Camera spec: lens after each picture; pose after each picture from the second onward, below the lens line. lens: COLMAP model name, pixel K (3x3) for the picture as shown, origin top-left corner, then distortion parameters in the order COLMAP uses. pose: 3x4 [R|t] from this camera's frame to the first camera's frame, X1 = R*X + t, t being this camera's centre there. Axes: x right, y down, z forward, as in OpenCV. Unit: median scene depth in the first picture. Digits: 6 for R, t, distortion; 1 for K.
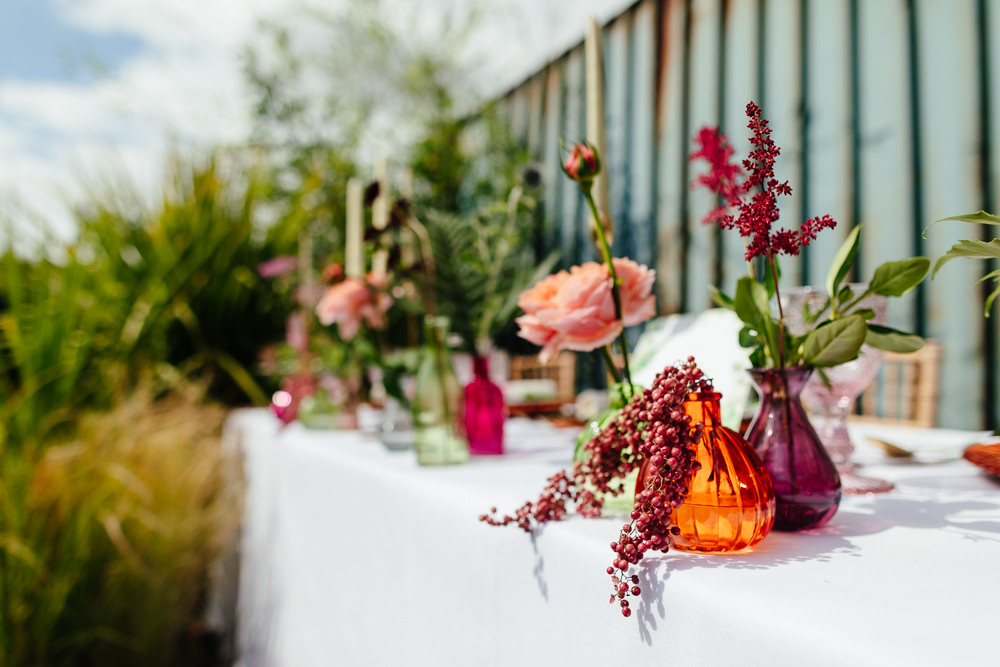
lens RADIAL K [[725.9, 0, 513.5], [0, 725.9, 333.7], [0, 0, 1]] dist [0.006329, -0.000510]
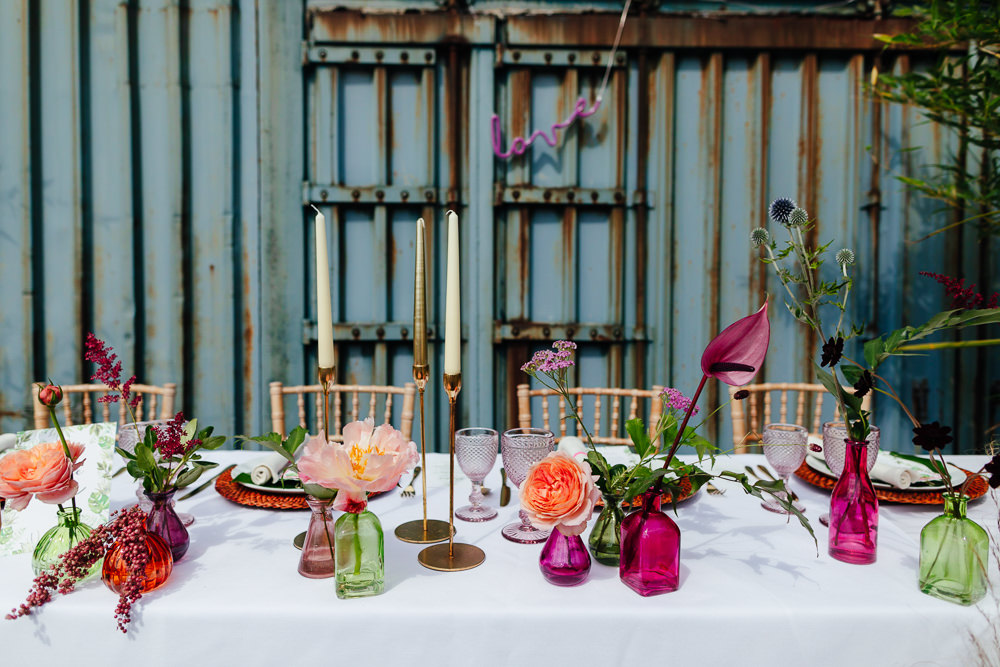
lens RADIAL K [[705.7, 0, 499.3], [0, 705.7, 324.7], [0, 0, 1]] dist [0.008186, -0.008604]
pose [[0.467976, -0.054321, 0.882070, -1.155824], [-0.041666, 0.995643, 0.083421, -0.777585], [-0.882759, -0.075791, 0.463673, -0.950579]]
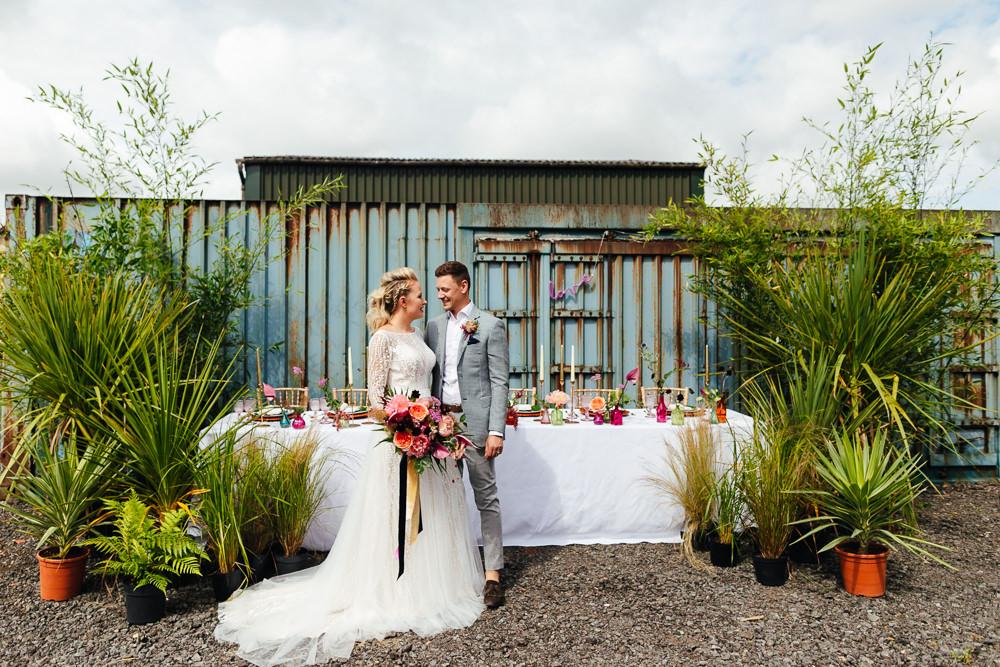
lens RADIAL K [[705.7, 0, 499.3], [0, 705.7, 324.7], [0, 0, 1]] dist [0.008186, -0.008604]
pose [[0.416628, -0.009454, 0.909028, -9.172626], [-0.042097, 0.998673, 0.029680, -1.486090], [-0.908102, -0.050632, 0.415677, -3.084420]]
